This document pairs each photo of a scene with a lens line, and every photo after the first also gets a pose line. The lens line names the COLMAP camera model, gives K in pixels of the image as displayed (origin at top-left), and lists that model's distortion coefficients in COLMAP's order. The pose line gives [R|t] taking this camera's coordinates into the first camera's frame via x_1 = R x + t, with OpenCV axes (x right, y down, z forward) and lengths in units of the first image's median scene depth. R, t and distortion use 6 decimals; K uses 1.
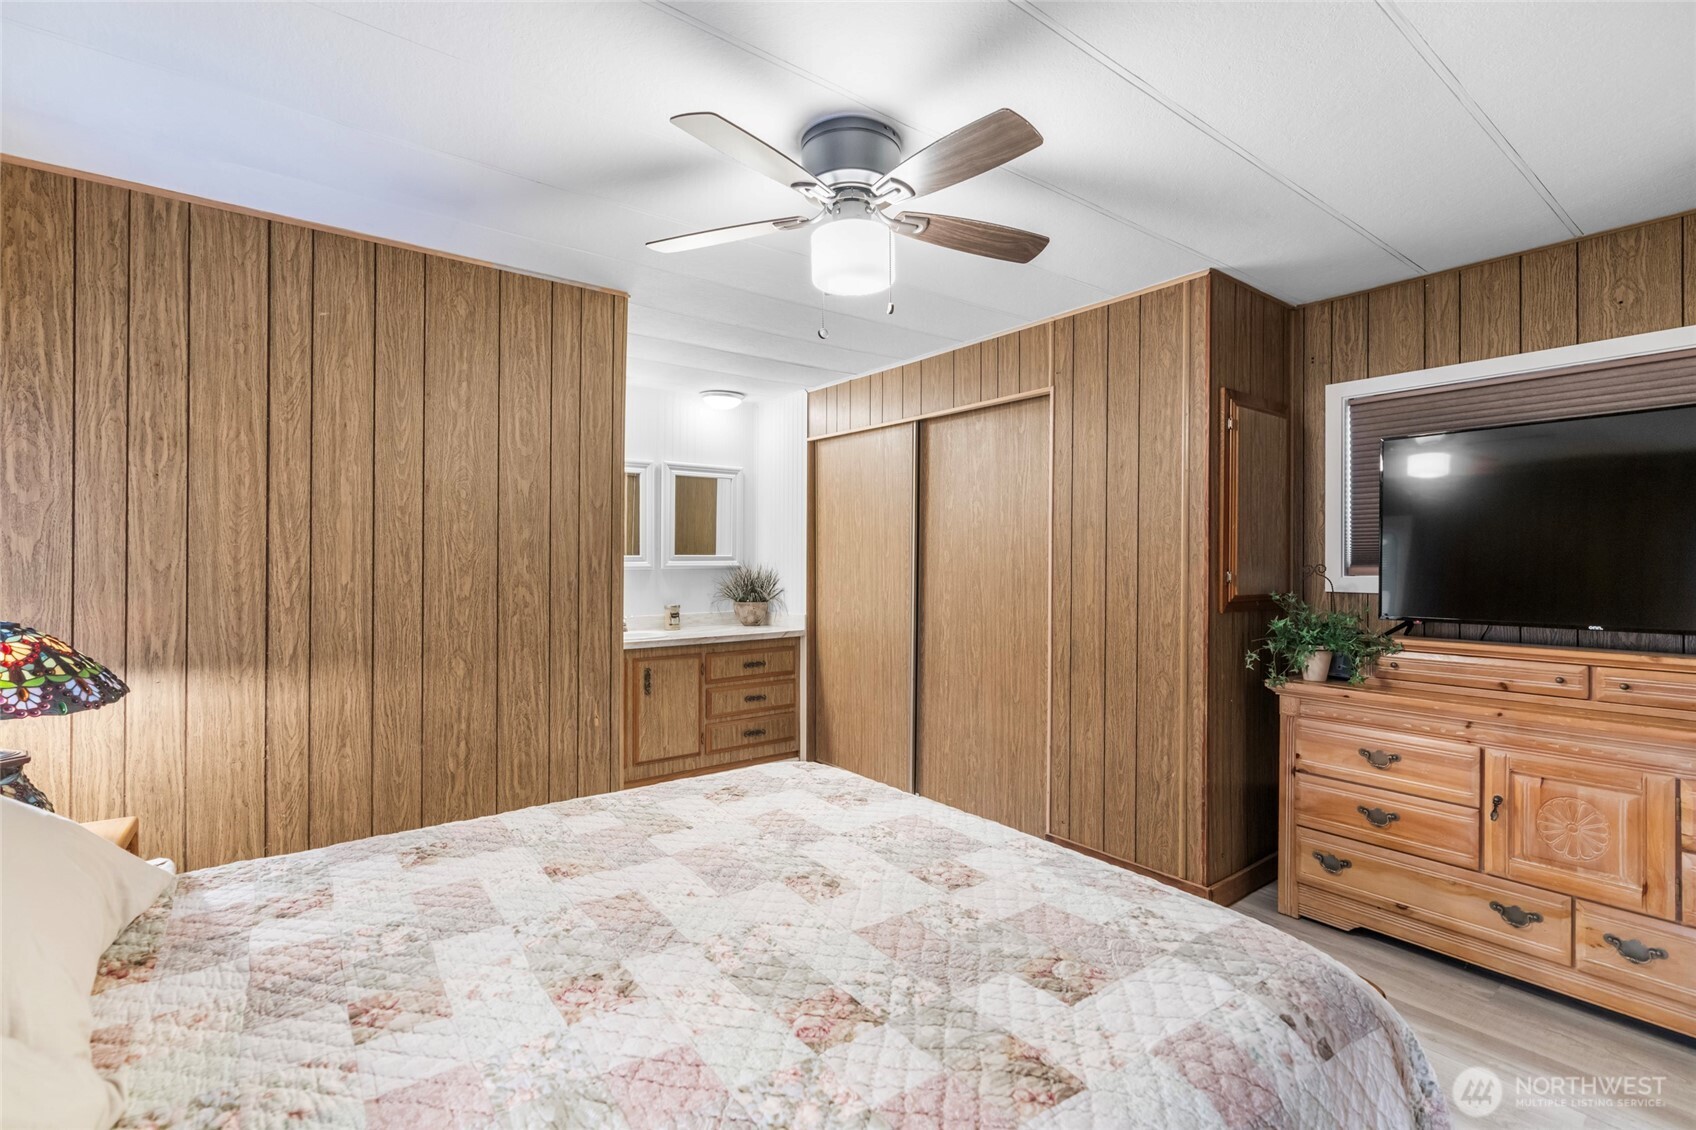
lens RADIAL K [[766.1, 0, 854.9], [0, 766.1, 559.7], [0, 0, 1]] dist [-0.004749, 0.002195]
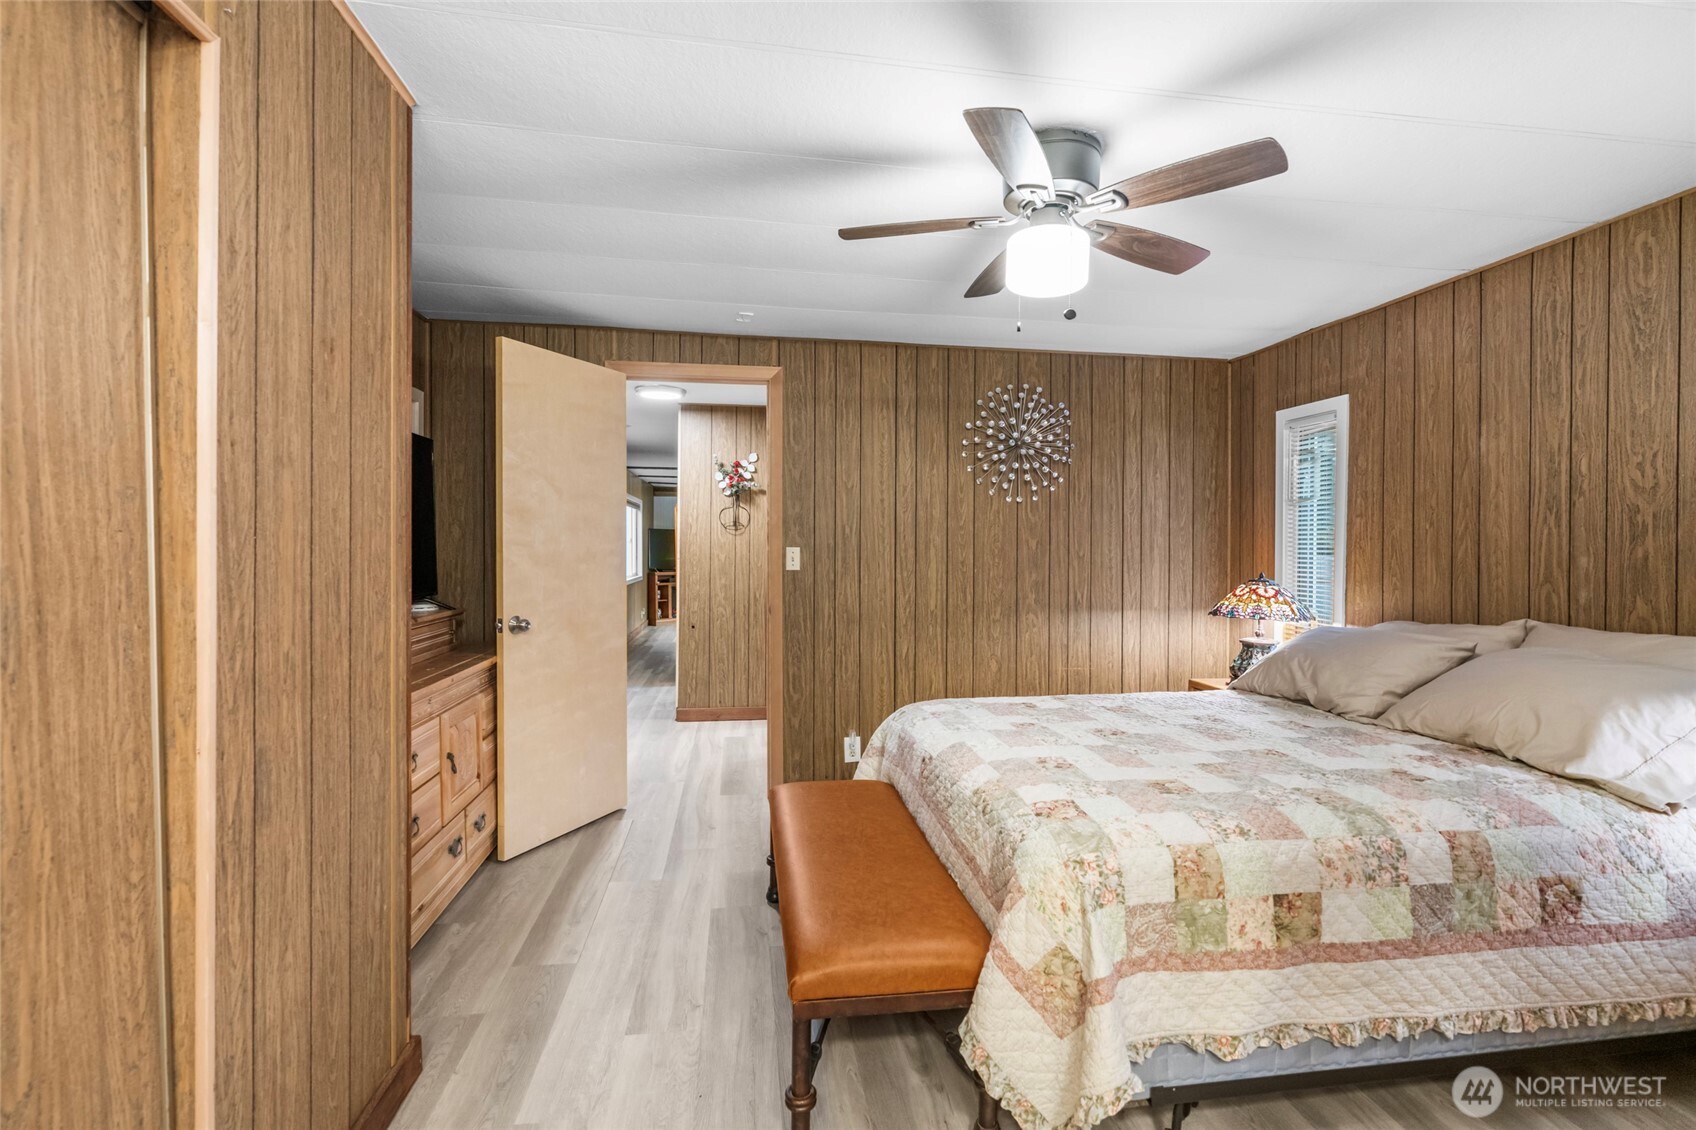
lens RADIAL K [[766.1, 0, 828.0], [0, 766.1, 551.1], [0, 0, 1]] dist [-0.004749, 0.002195]
pose [[-0.866989, -0.008848, 0.498249, -0.185586], [-0.009581, 0.999954, 0.001086, 0.001715], [-0.498235, -0.003832, -0.867034, 1.413408]]
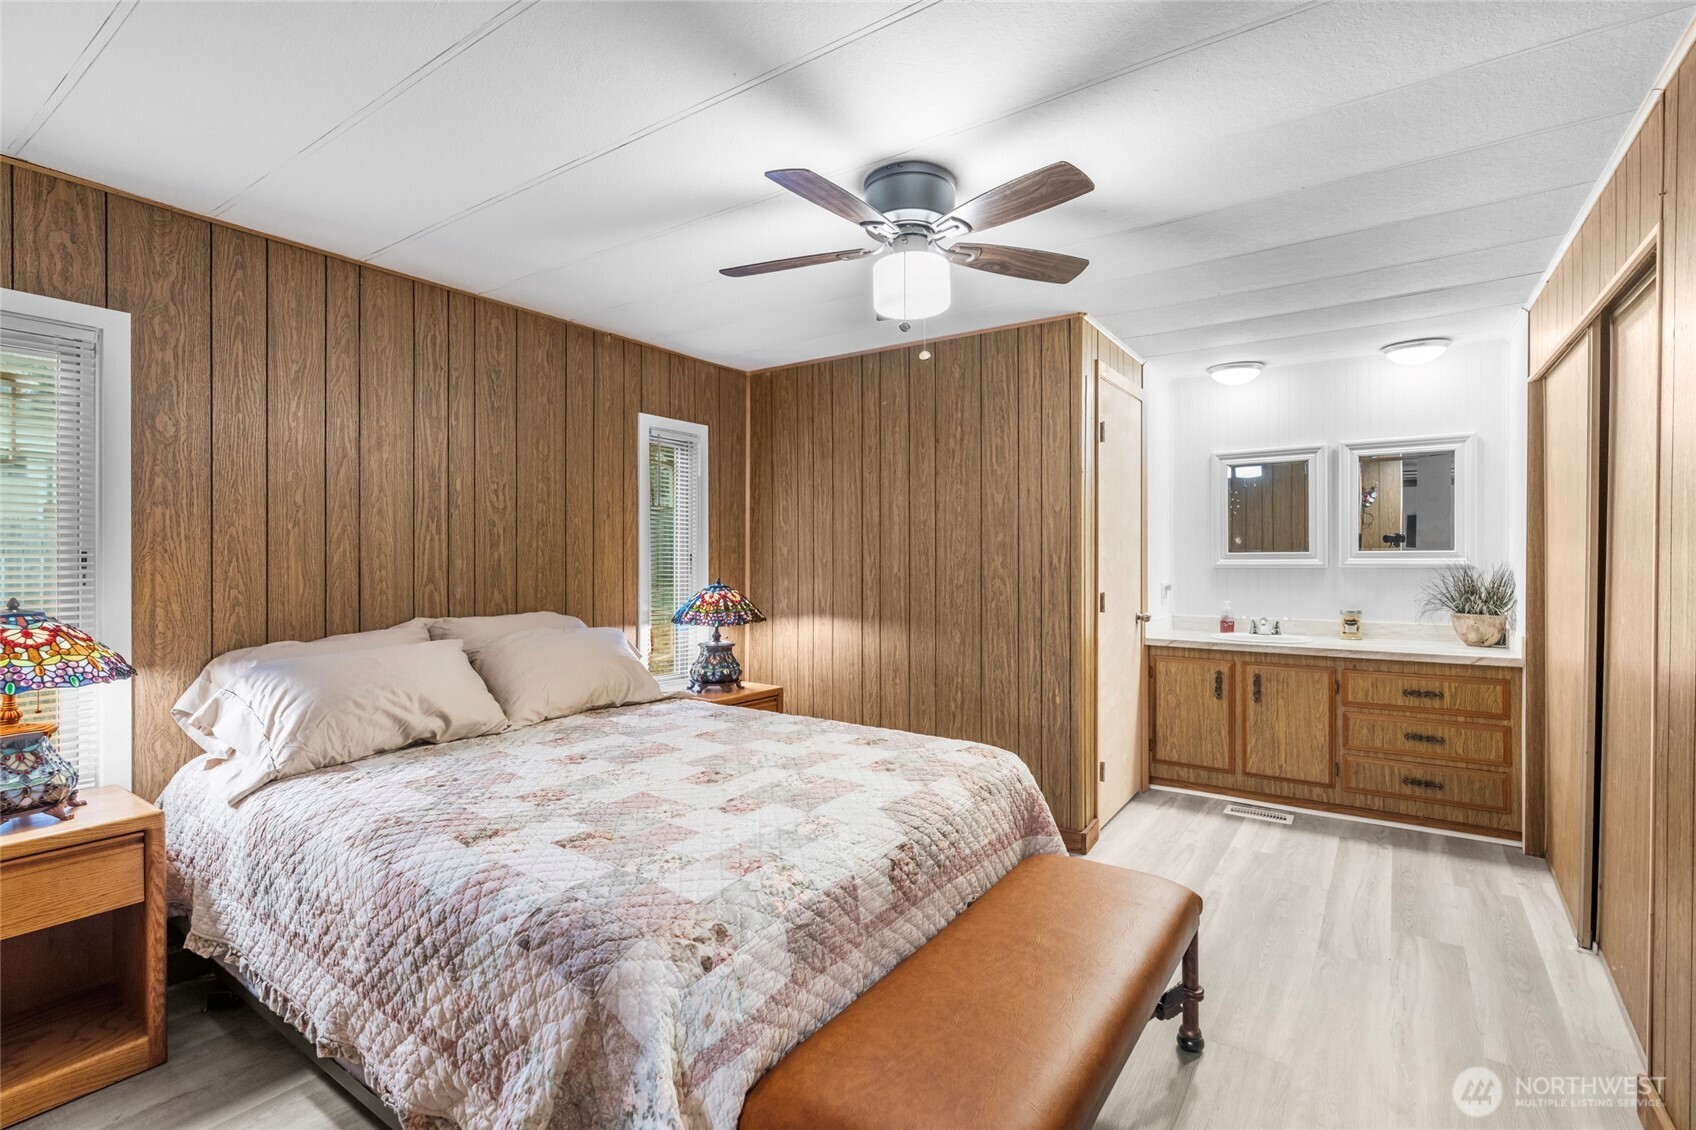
lens RADIAL K [[766.1, 0, 865.7], [0, 766.1, 568.5], [0, 0, 1]] dist [-0.004749, 0.002195]
pose [[0.314341, 0.013428, -0.949215, 0.712587], [0.002364, 0.999886, 0.014928, -0.001277], [0.949307, -0.006936, 0.314274, 0.406180]]
